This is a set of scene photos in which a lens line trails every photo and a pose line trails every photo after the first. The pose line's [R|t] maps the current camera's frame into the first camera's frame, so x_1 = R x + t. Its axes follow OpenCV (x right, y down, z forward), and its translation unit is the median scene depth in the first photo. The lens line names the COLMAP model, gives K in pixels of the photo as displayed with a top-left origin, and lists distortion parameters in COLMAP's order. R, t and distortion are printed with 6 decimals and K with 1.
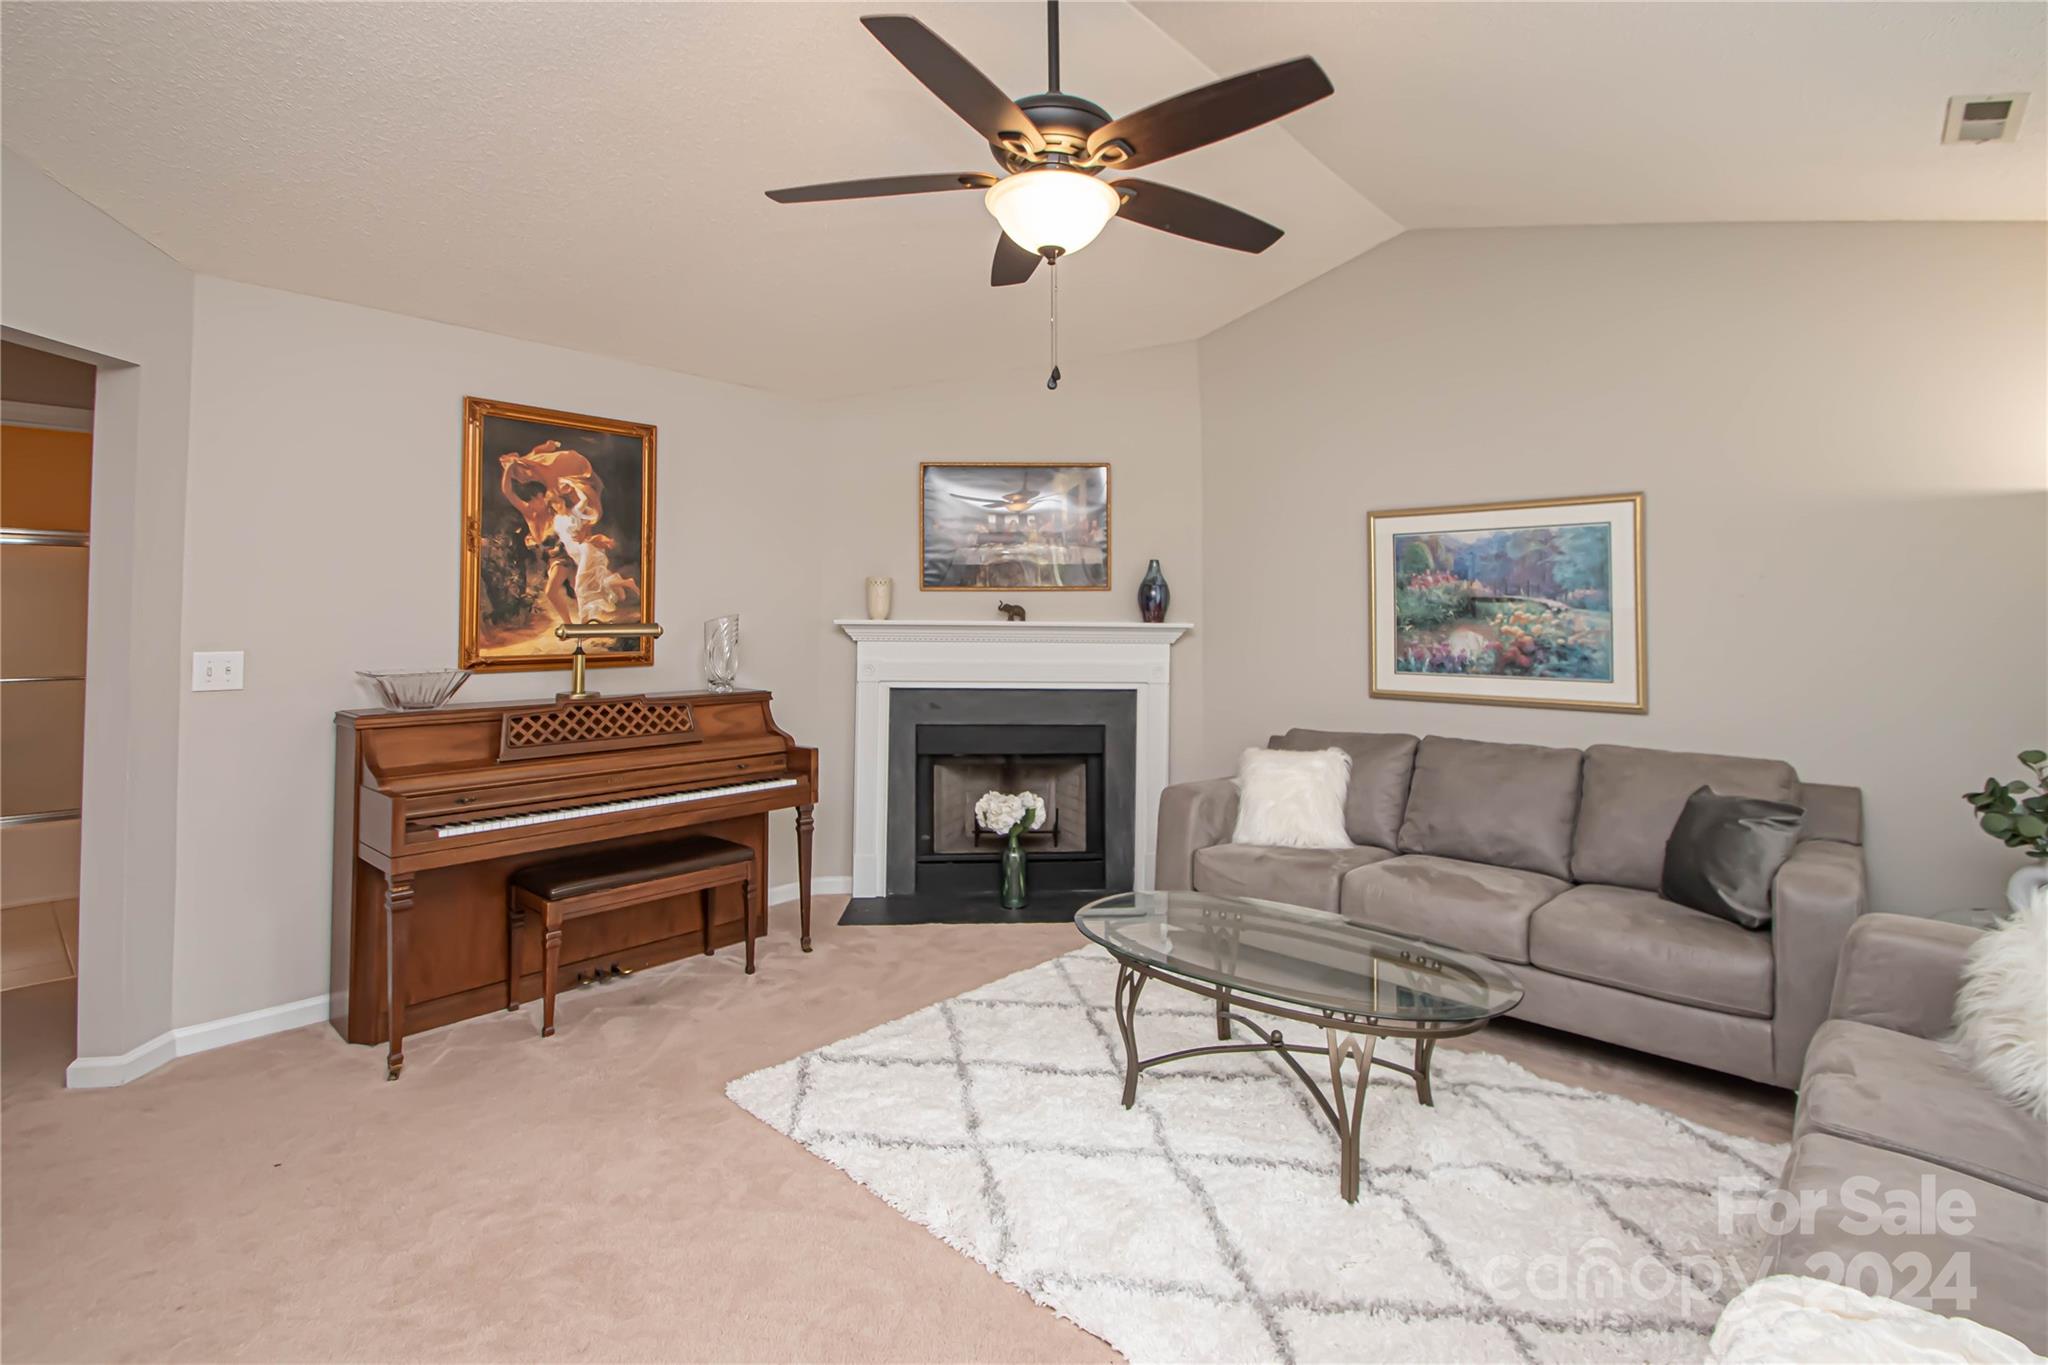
lens RADIAL K [[963.5, 0, 1040.6], [0, 963.5, 586.2], [0, 0, 1]] dist [0.002516, -0.008357]
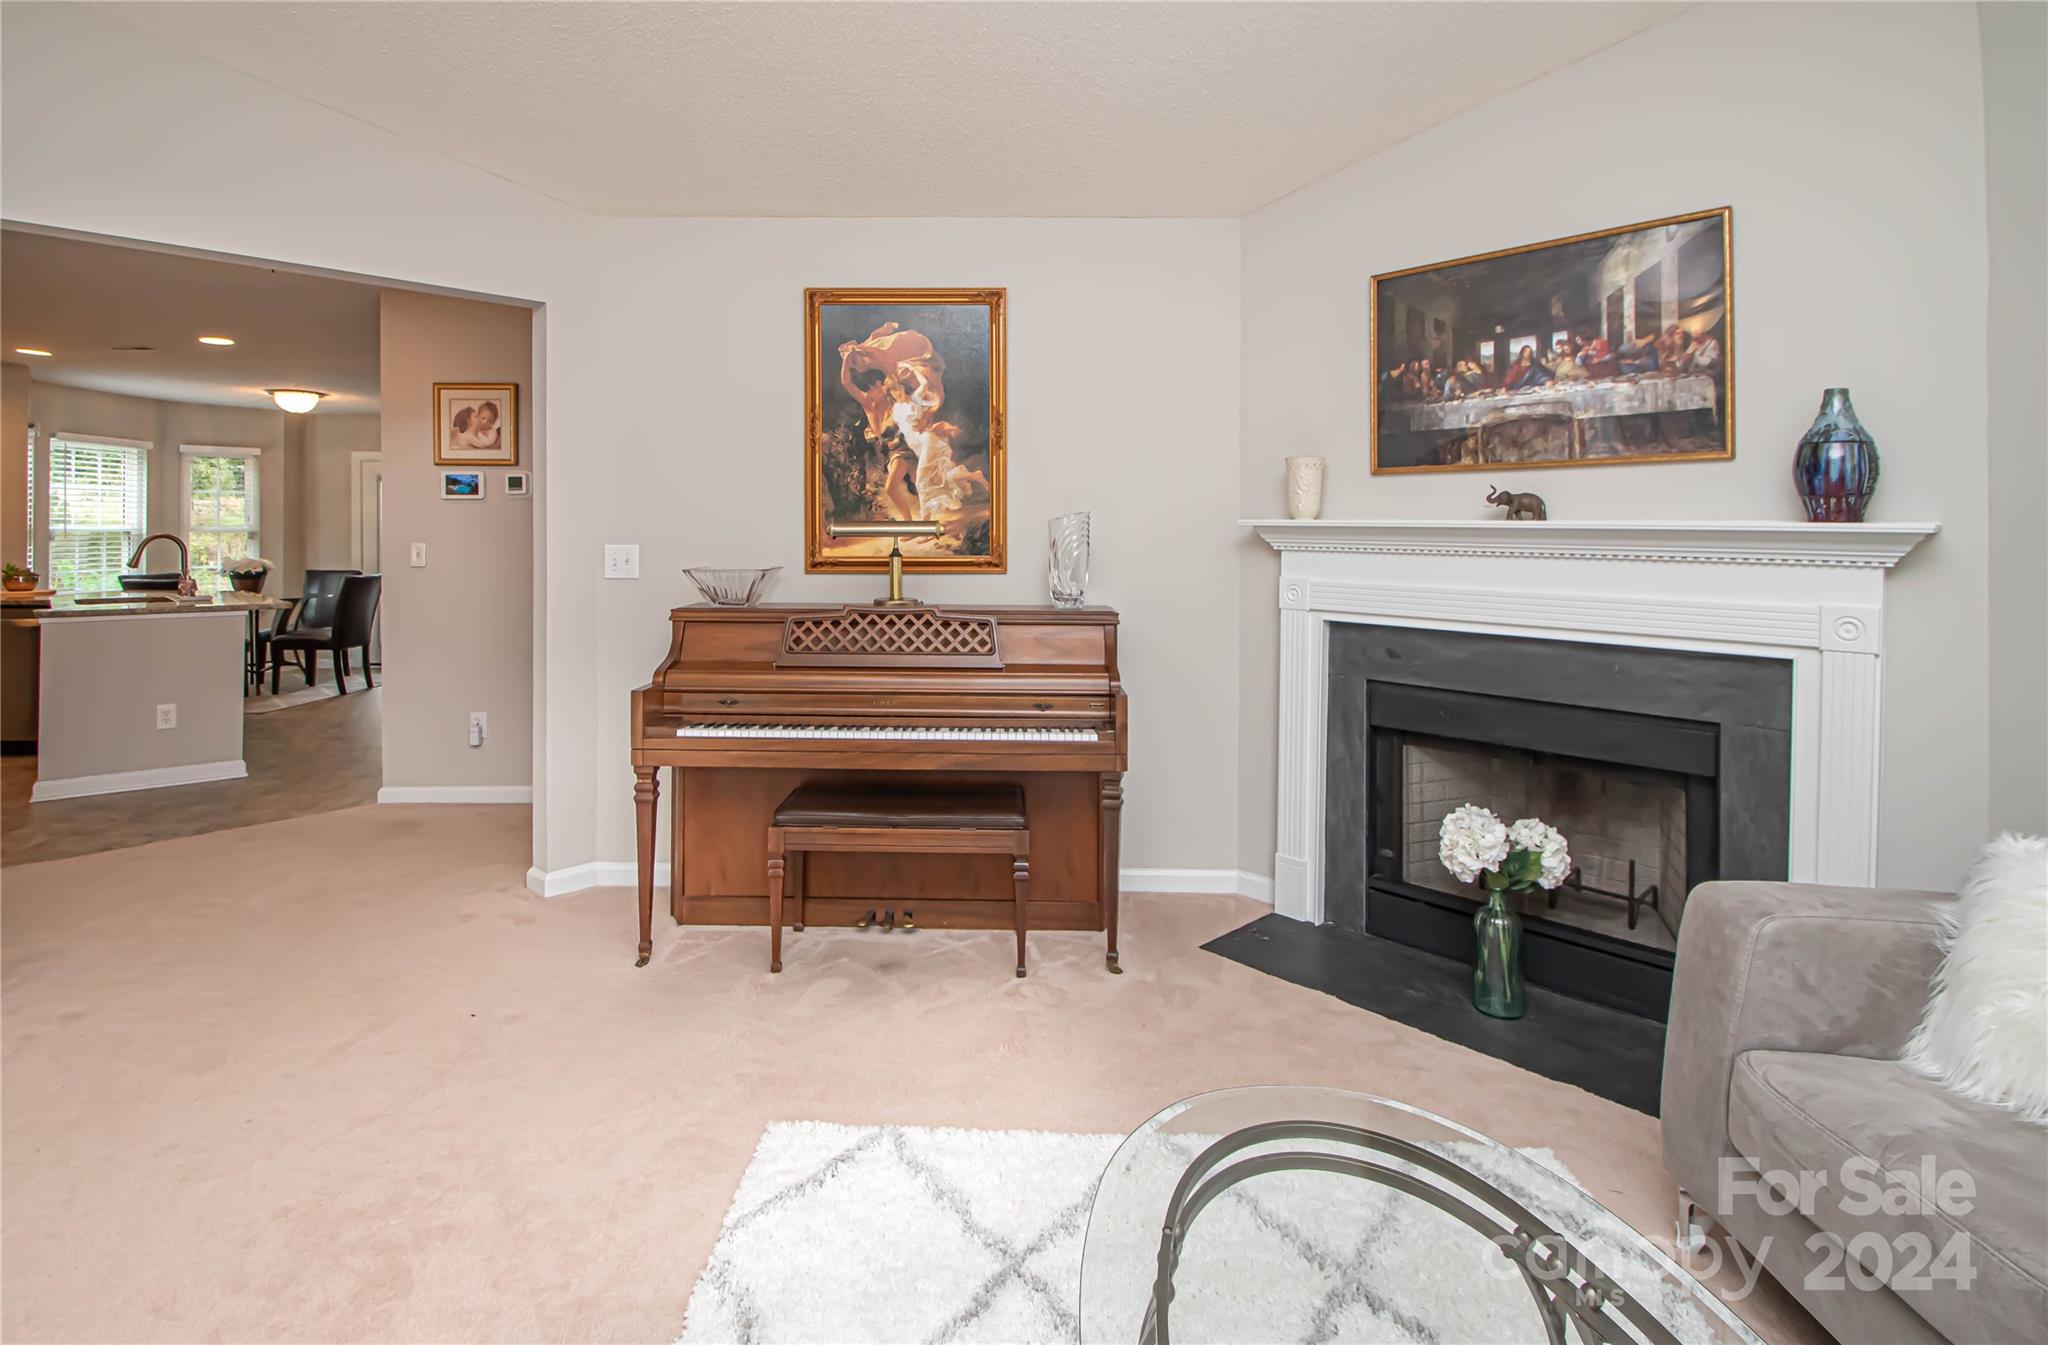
lens RADIAL K [[988.7, 0, 986.4], [0, 988.7, 534.4], [0, 0, 1]] dist [-0.003989, -0.000857]
pose [[0.646833, 0.005169, -0.762614, 0.265122], [0.020564, 0.999495, 0.024217, 0.028884], [0.762354, -0.031347, 0.646400, 0.457166]]
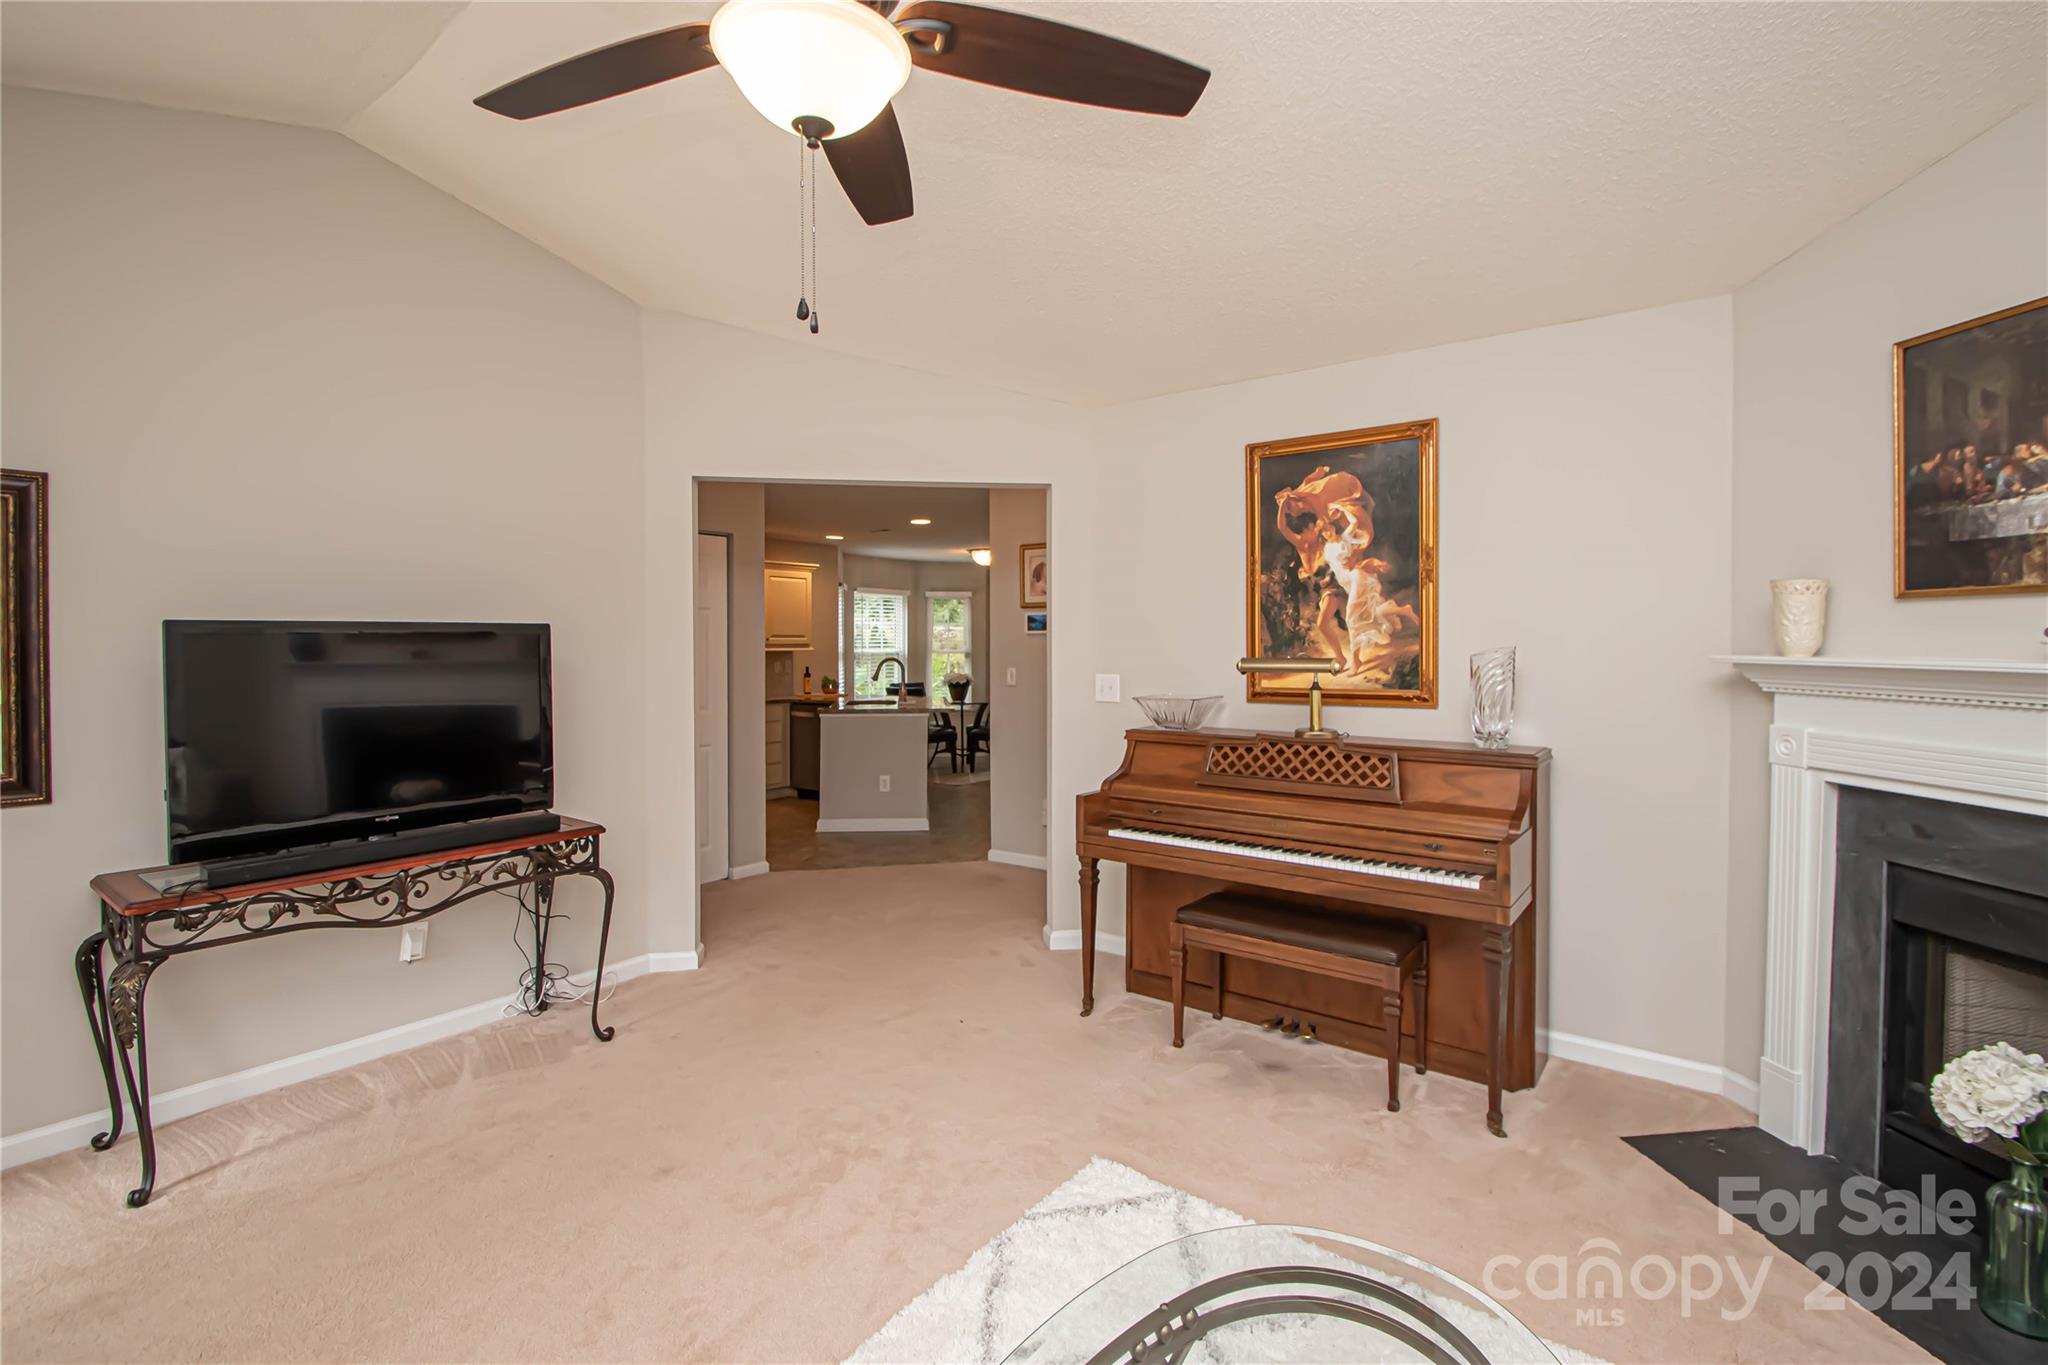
lens RADIAL K [[930.6, 0, 1033.0], [0, 930.6, 656.6], [0, 0, 1]] dist [-0.010992, -0.000327]
pose [[0.077749, 0.013446, -0.996882, 0.396256], [0.035272, 0.999246, 0.016228, 0.013173], [0.996349, -0.036424, 0.077217, 0.632733]]
